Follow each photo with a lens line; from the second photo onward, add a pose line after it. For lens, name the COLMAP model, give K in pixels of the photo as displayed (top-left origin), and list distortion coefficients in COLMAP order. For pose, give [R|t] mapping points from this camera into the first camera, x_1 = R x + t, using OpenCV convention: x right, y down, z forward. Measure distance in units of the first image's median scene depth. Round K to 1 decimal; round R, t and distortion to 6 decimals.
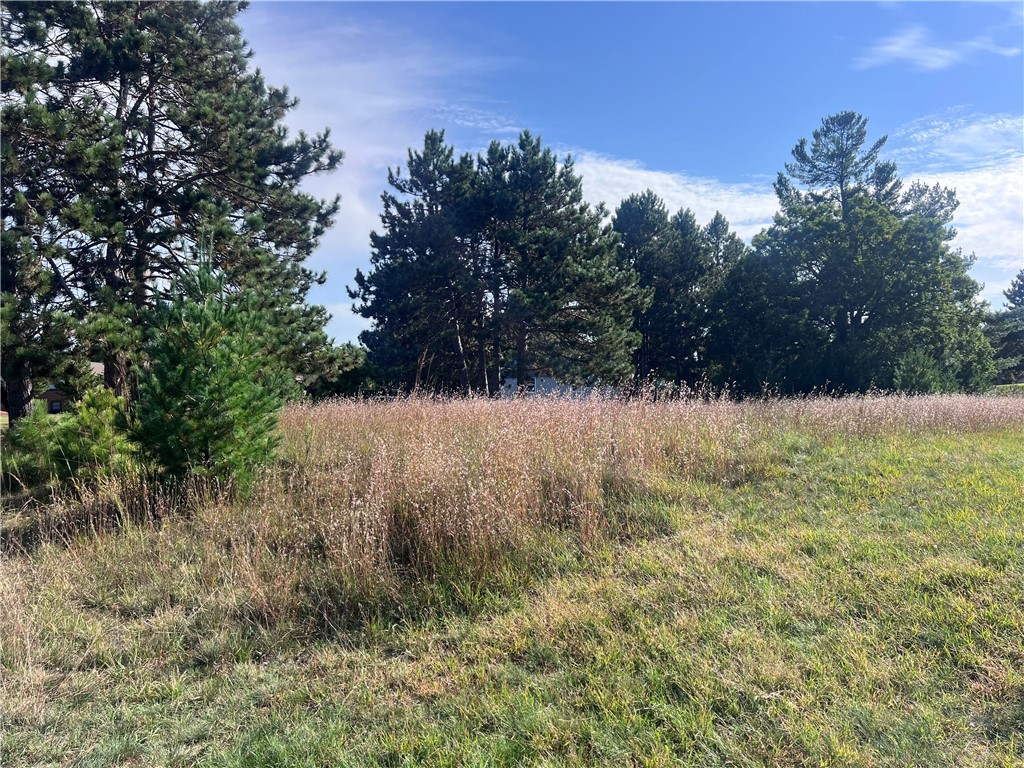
lens RADIAL K [[799.3, 0, 514.9], [0, 799.3, 374.2], [0, 0, 1]] dist [0.083732, -0.064557]
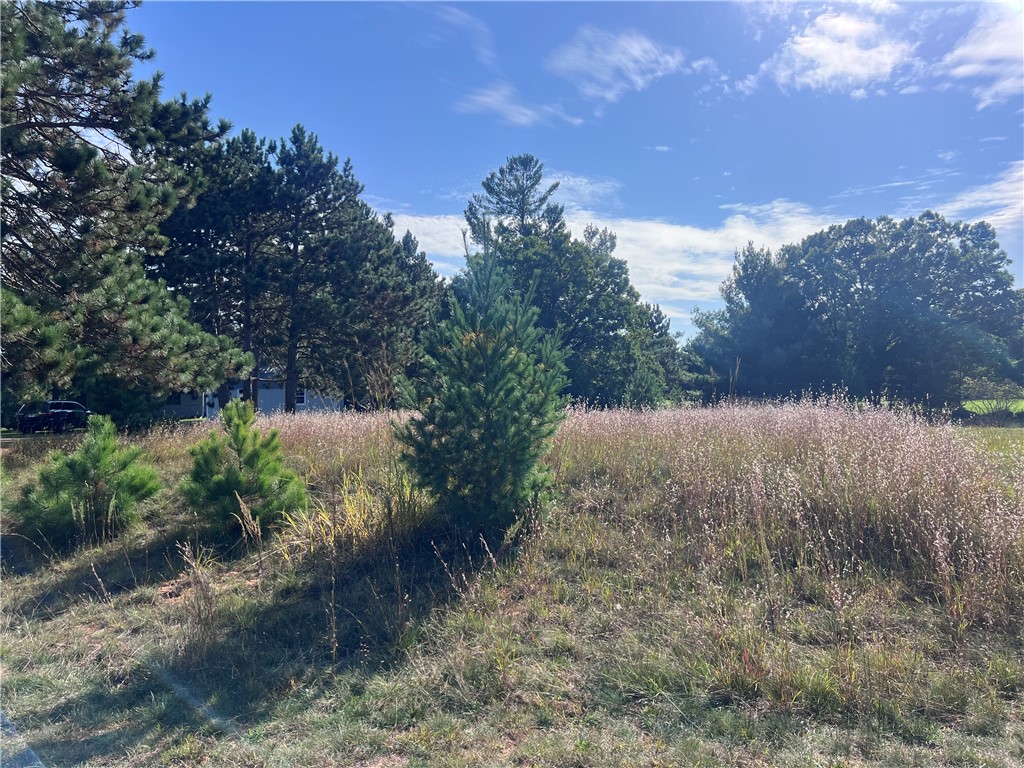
lens RADIAL K [[799.3, 0, 517.1], [0, 799.3, 381.0], [0, 0, 1]] dist [0.083732, -0.064557]
pose [[0.886820, 0.015404, 0.461859, -0.109836], [-0.010903, 0.999864, -0.012412, 0.002055], [-0.461987, 0.005972, 0.886866, 0.028831]]
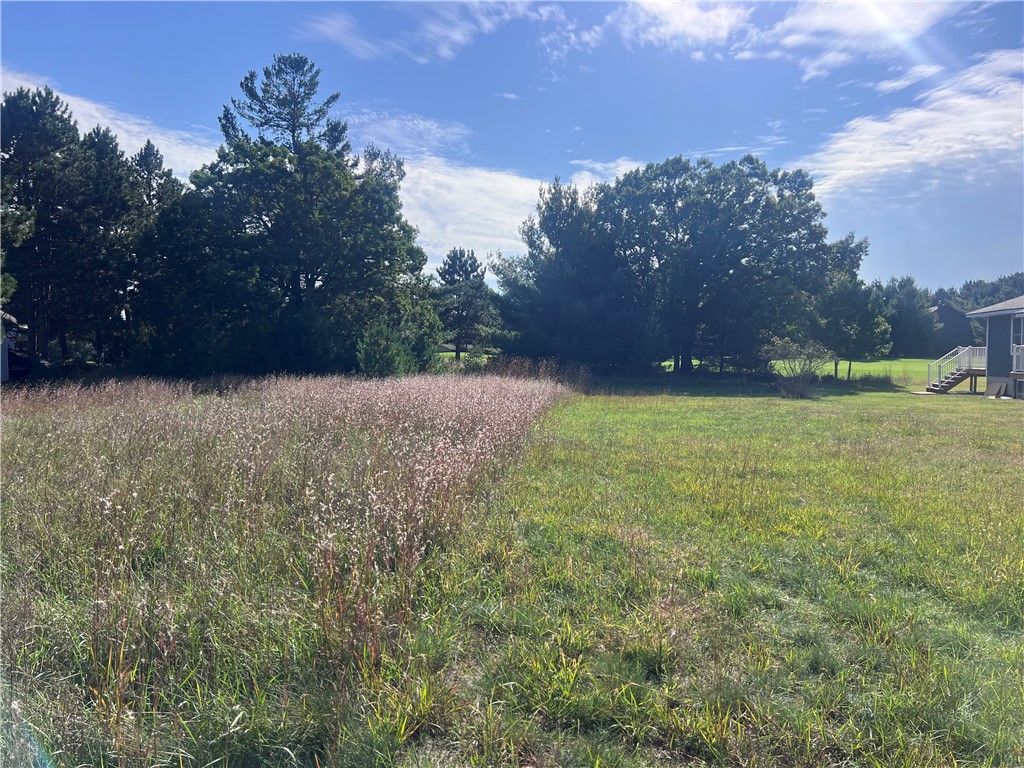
lens RADIAL K [[799.3, 0, 508.6], [0, 799.3, 388.1], [0, 0, 1]] dist [0.083732, -0.064557]
pose [[0.790885, -0.011709, 0.611853, 0.033919], [-0.026331, 0.998240, 0.053140, -0.003724], [-0.611398, -0.058138, 0.789184, 0.116940]]
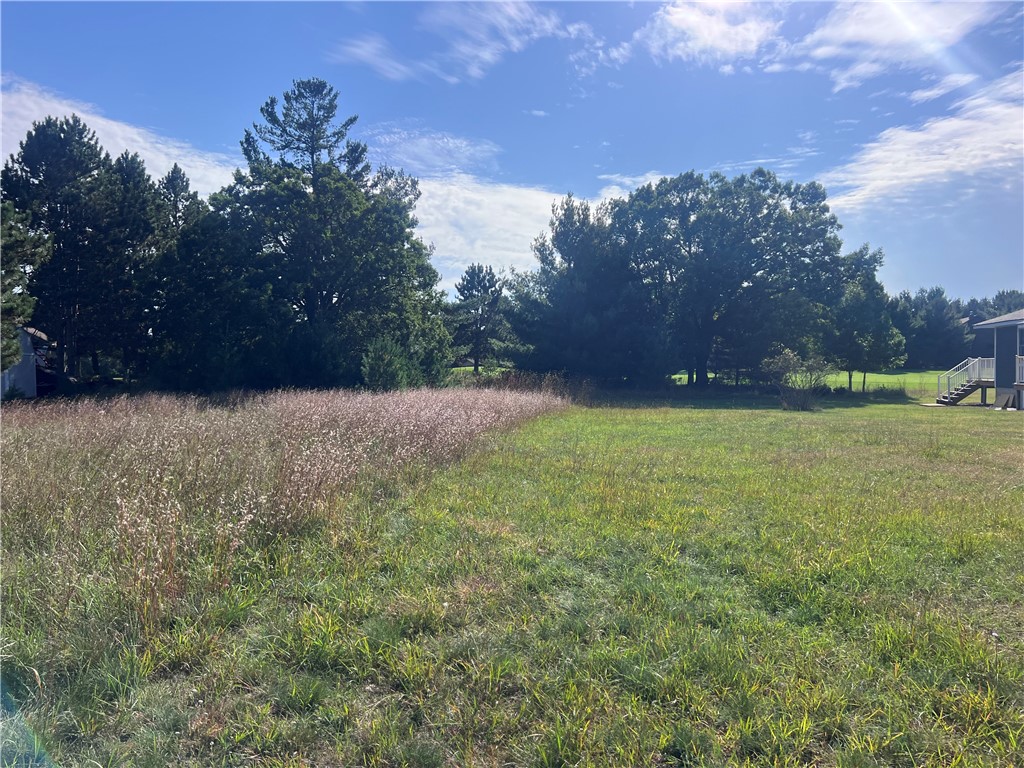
lens RADIAL K [[799.3, 0, 507.7], [0, 799.3, 382.4], [0, 0, 1]] dist [0.083732, -0.064557]
pose [[0.814933, -0.000432, 0.579556, 0.044289], [-0.020305, 0.999365, 0.029295, -0.003872], [-0.579200, -0.035642, 0.814406, 0.097380]]
